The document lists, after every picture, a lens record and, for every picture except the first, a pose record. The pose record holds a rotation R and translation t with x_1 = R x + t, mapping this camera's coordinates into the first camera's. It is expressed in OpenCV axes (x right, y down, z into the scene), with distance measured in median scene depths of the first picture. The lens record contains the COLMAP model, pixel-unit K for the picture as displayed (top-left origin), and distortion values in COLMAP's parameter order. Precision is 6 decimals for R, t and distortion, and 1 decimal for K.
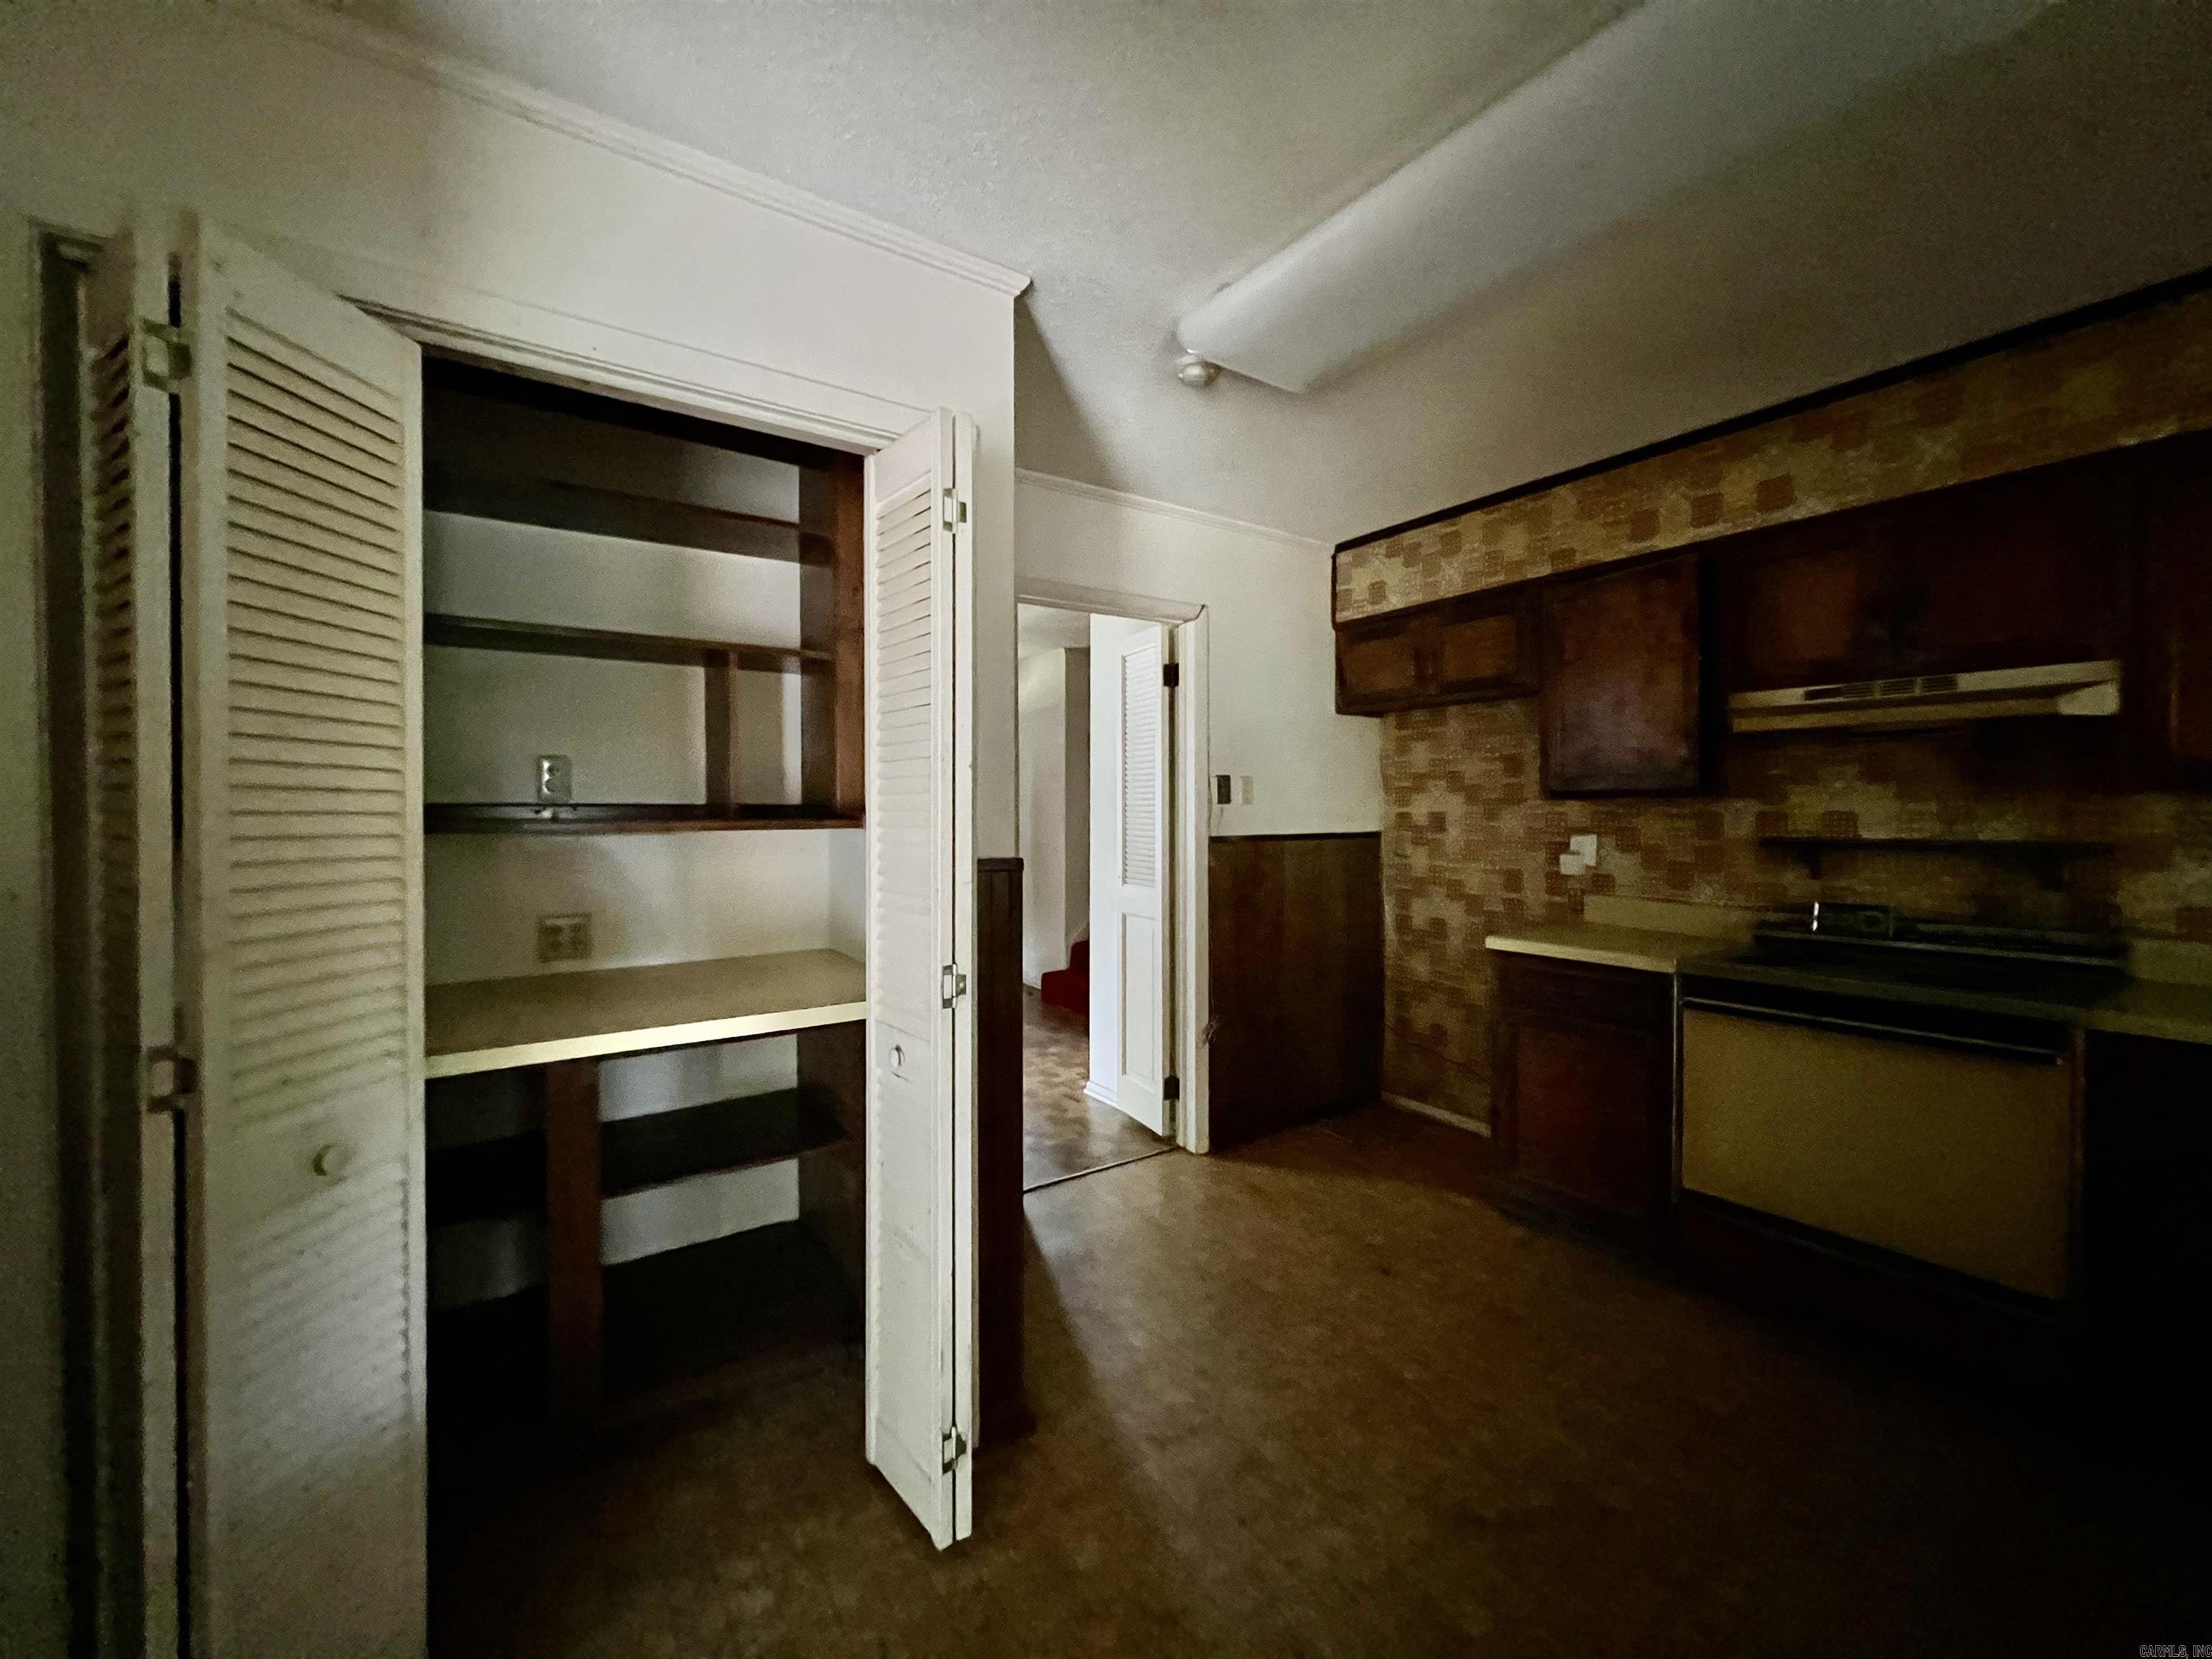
lens RADIAL K [[887.1, 0, 1097.6], [0, 887.1, 823.4], [0, 0, 1]] dist [-0.002077, 0.001070]
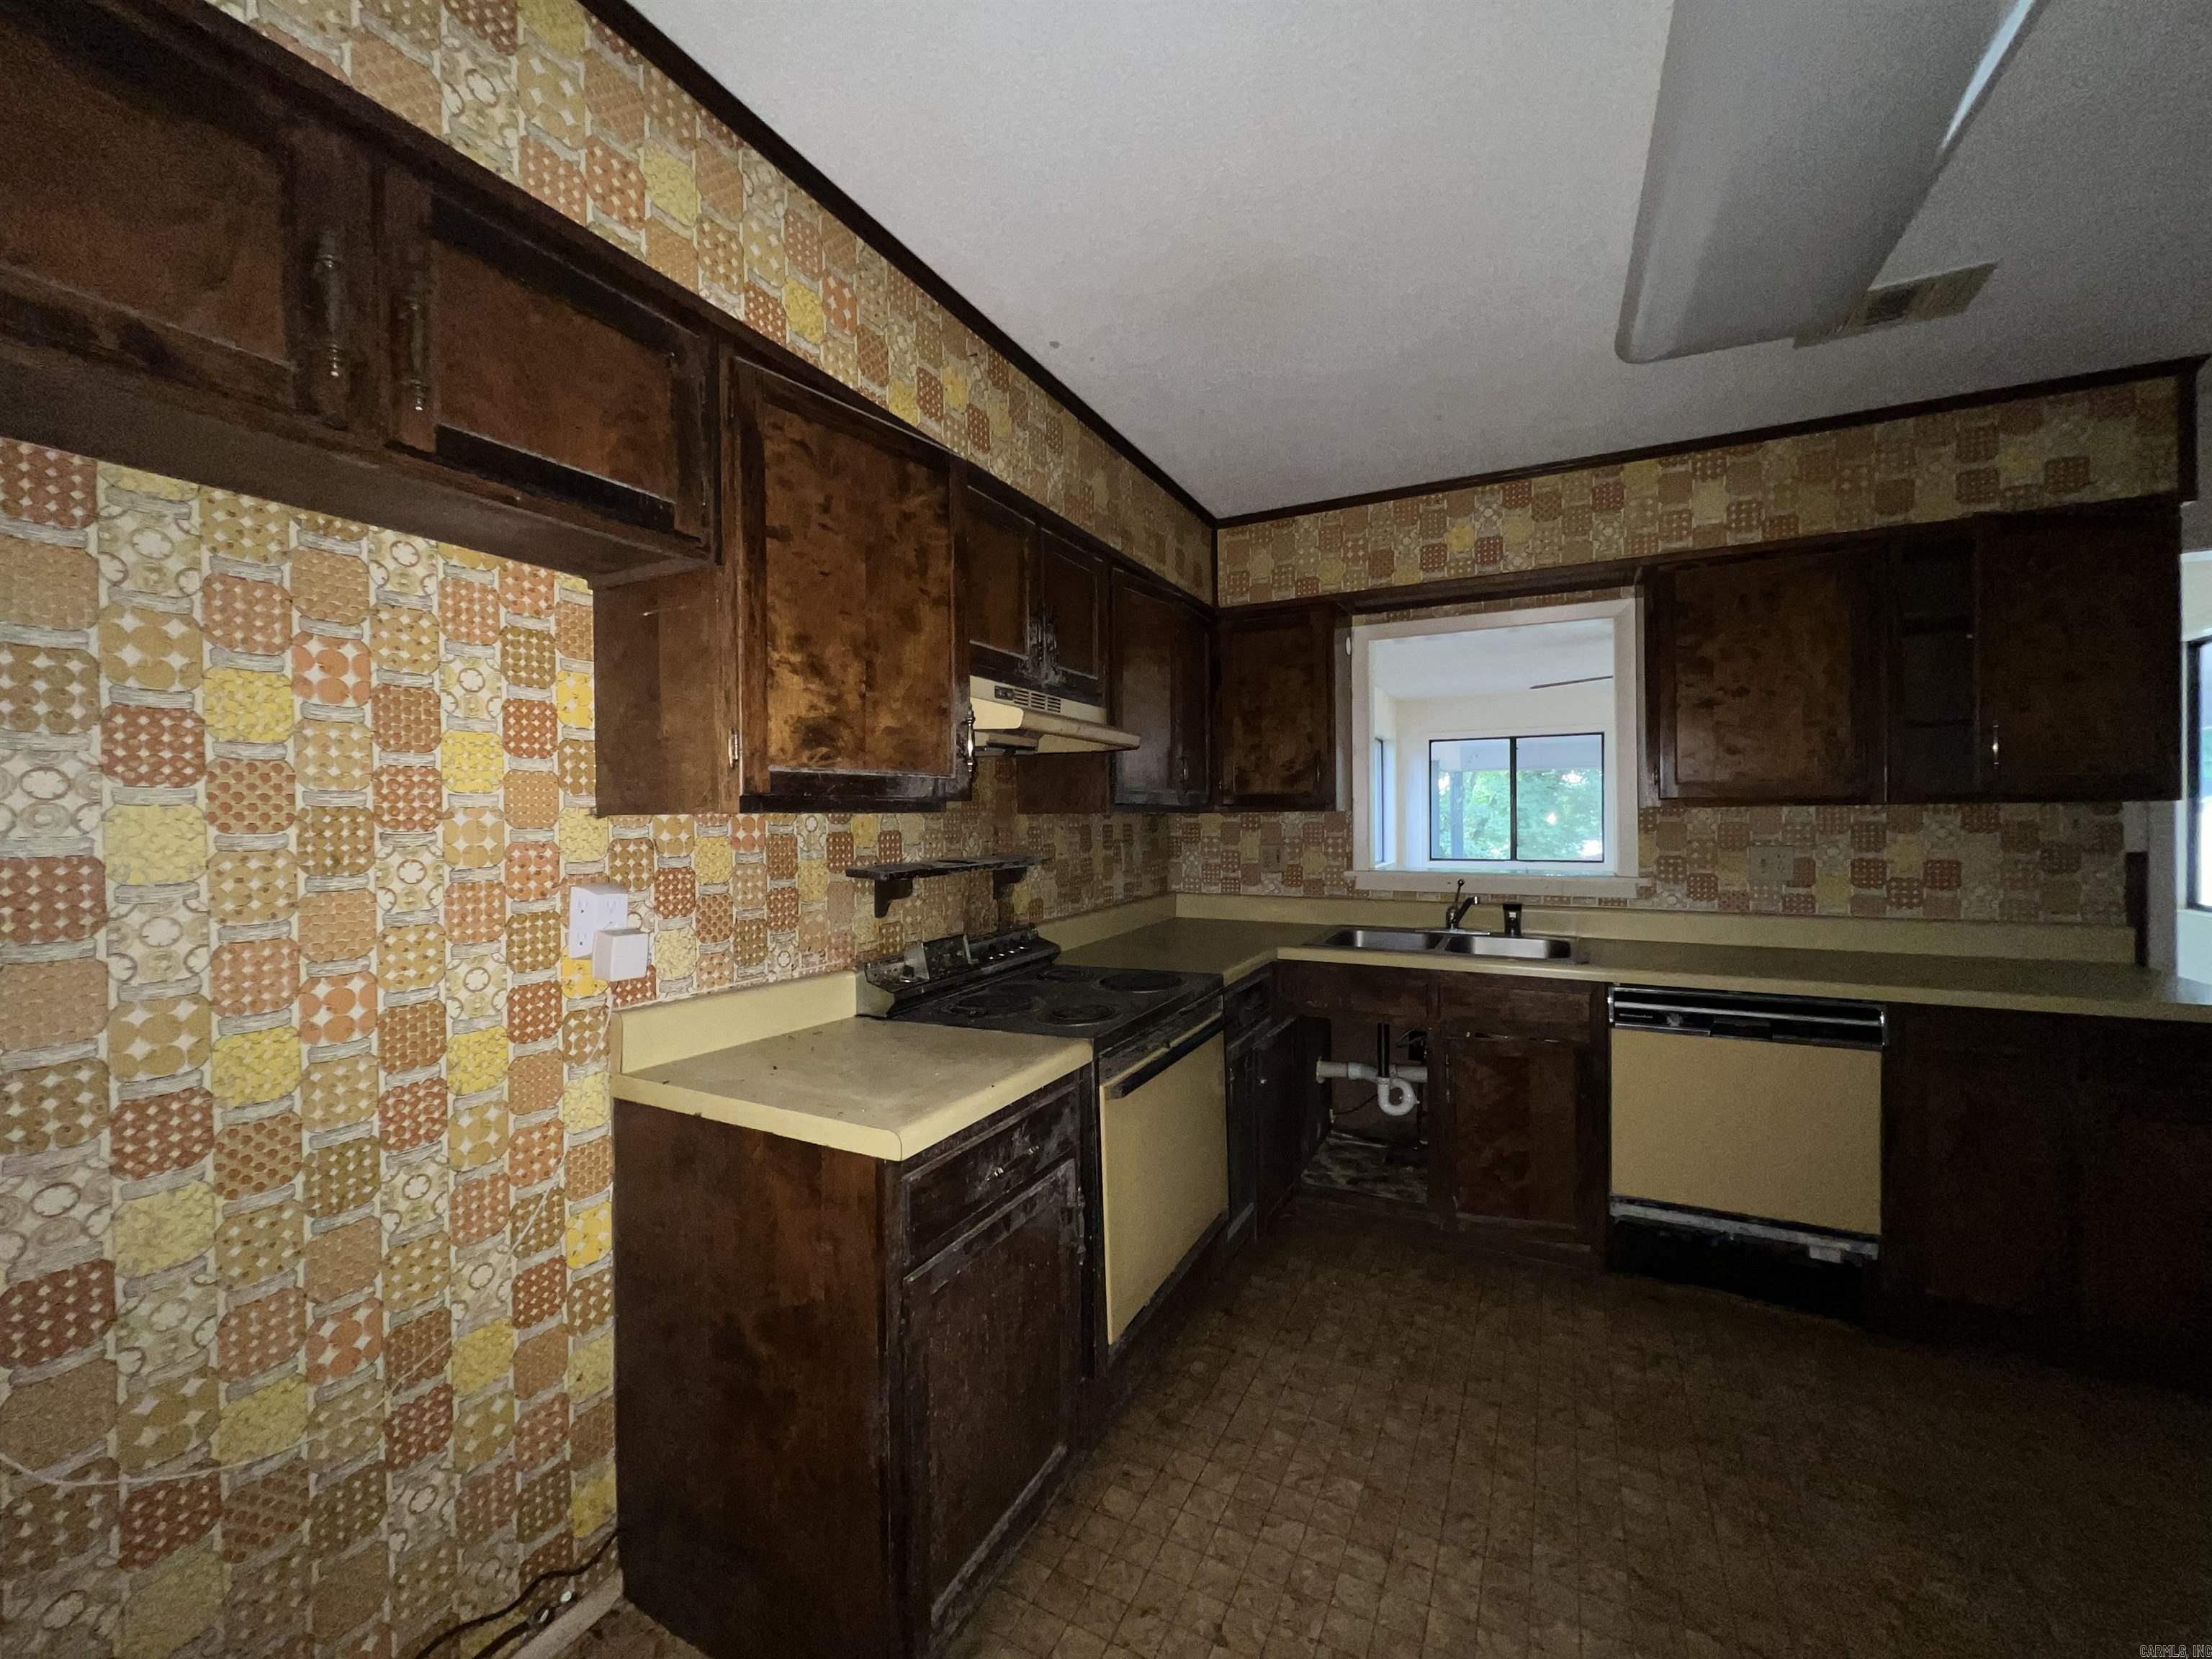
lens RADIAL K [[887.1, 0, 1101.1], [0, 887.1, 826.0], [0, 0, 1]] dist [-0.002077, 0.001070]
pose [[-0.479017, -0.002127, 0.877803, 0.020745], [0.024253, 0.999583, 0.015657, -0.027022], [-0.877471, 0.028789, -0.478766, 1.210567]]
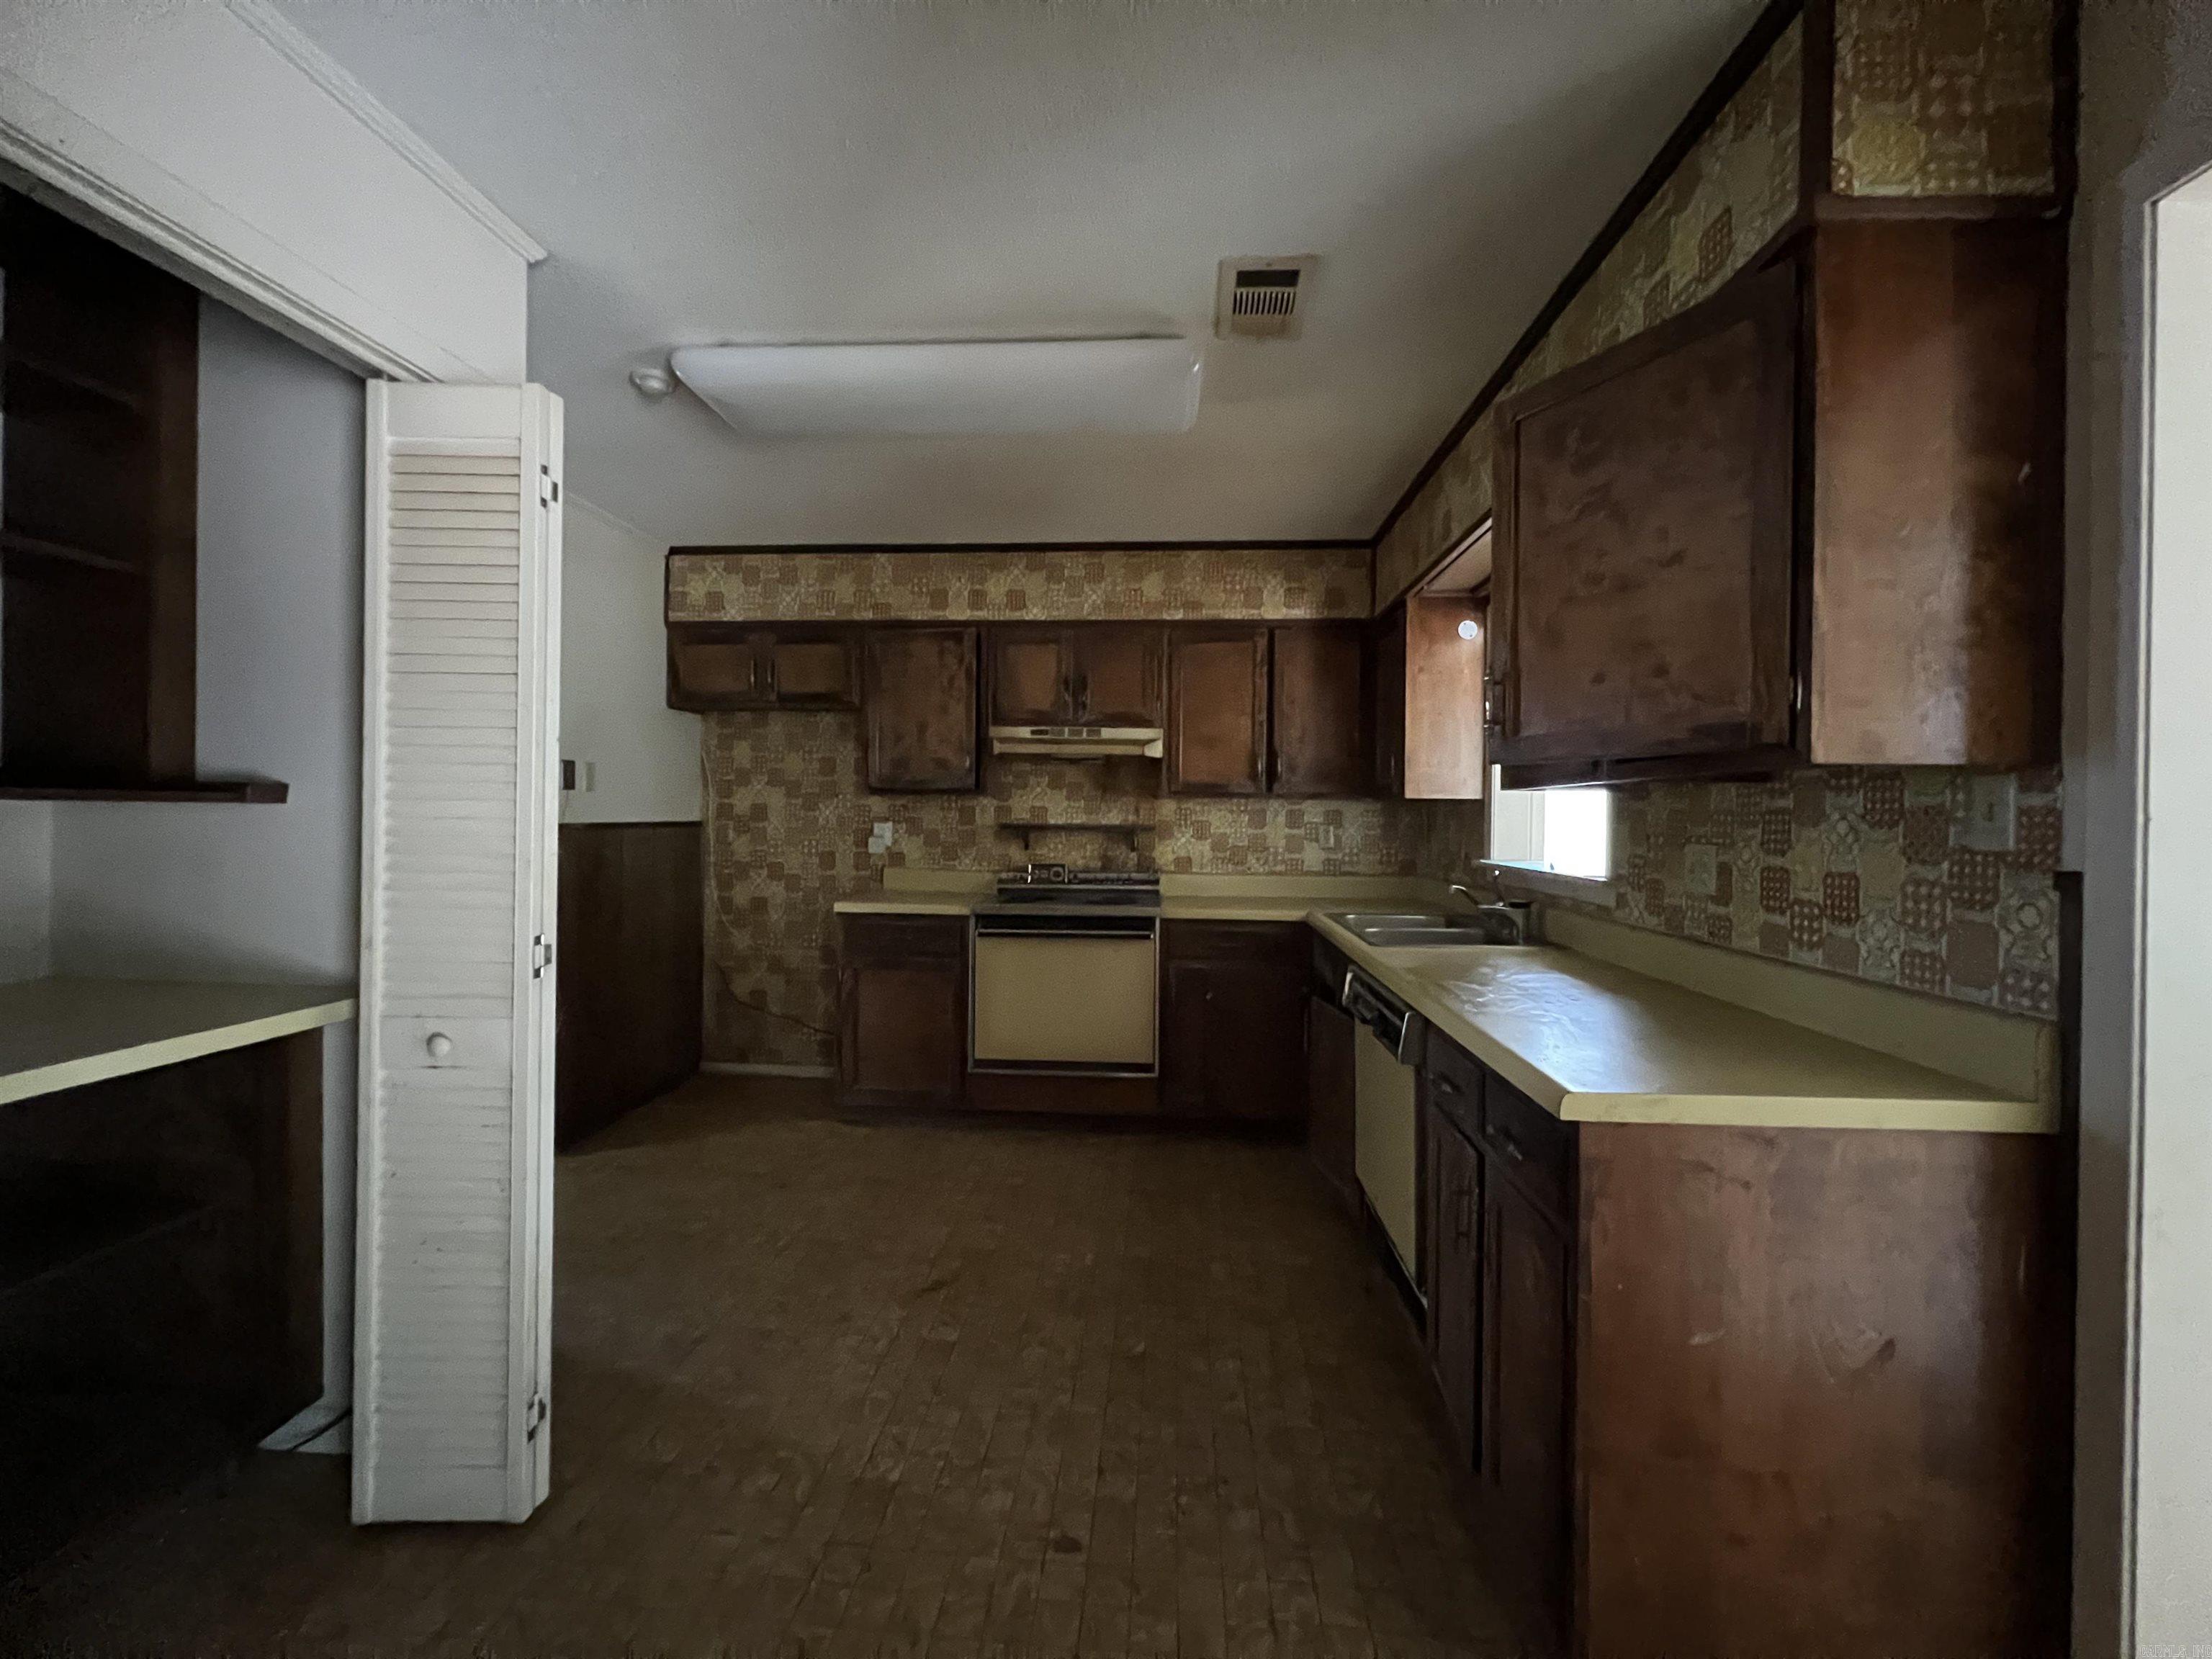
lens RADIAL K [[887.1, 0, 1104.4], [0, 887.1, 822.6], [0, 0, 1]] dist [-0.002077, 0.001070]
pose [[0.624377, 0.003750, 0.781114, -0.323148], [-0.002823, 0.999993, -0.002544, 0.018547], [-0.781118, -0.000617, 0.624383, -0.078990]]
